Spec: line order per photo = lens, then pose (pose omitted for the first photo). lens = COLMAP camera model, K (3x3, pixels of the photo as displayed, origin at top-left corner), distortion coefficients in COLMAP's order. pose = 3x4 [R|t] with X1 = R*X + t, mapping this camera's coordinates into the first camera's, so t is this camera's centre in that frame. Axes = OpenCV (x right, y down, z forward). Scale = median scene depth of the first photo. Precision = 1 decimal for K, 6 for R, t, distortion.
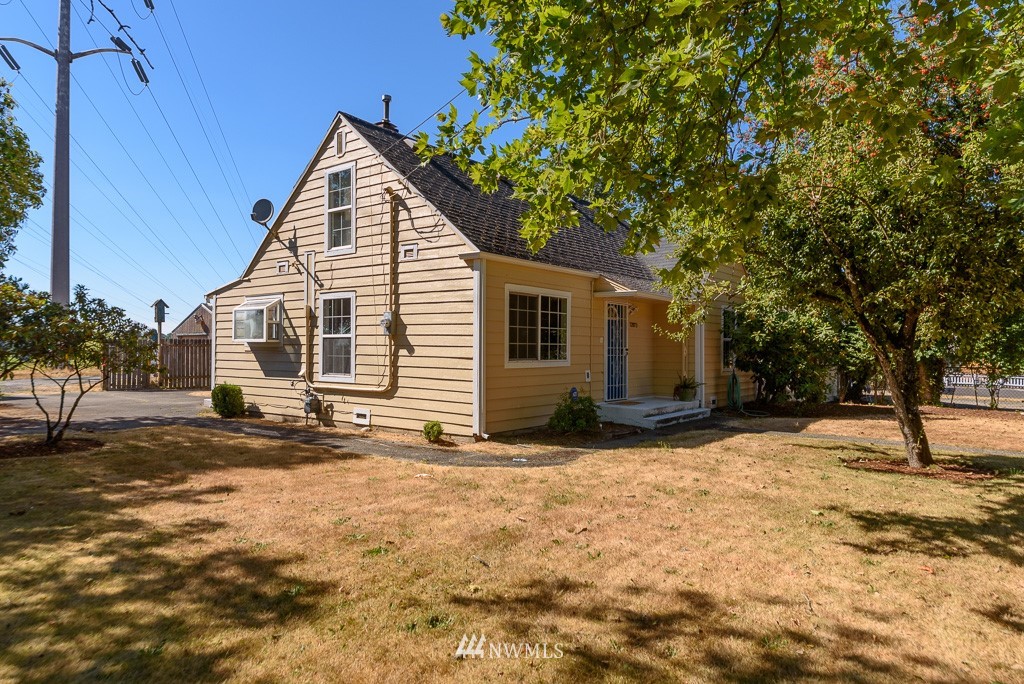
lens RADIAL K [[619.3, 0, 531.4], [0, 619.3, 330.6], [0, 0, 1]] dist [0.004330, -0.002300]
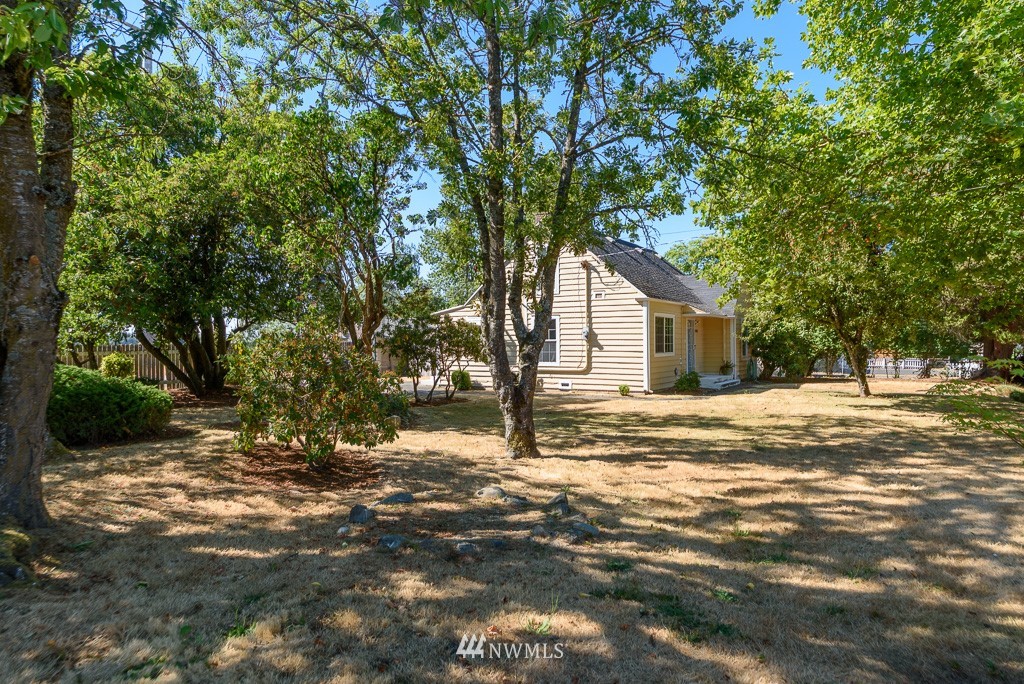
lens RADIAL K [[631.8, 0, 511.2], [0, 631.8, 320.0], [0, 0, 1]] dist [0.005215, -0.000106]
pose [[0.995705, -0.010480, 0.091982, -0.625833], [0.011021, 0.999925, -0.005371, -0.044050], [-0.091919, 0.006361, 0.995746, -0.851123]]
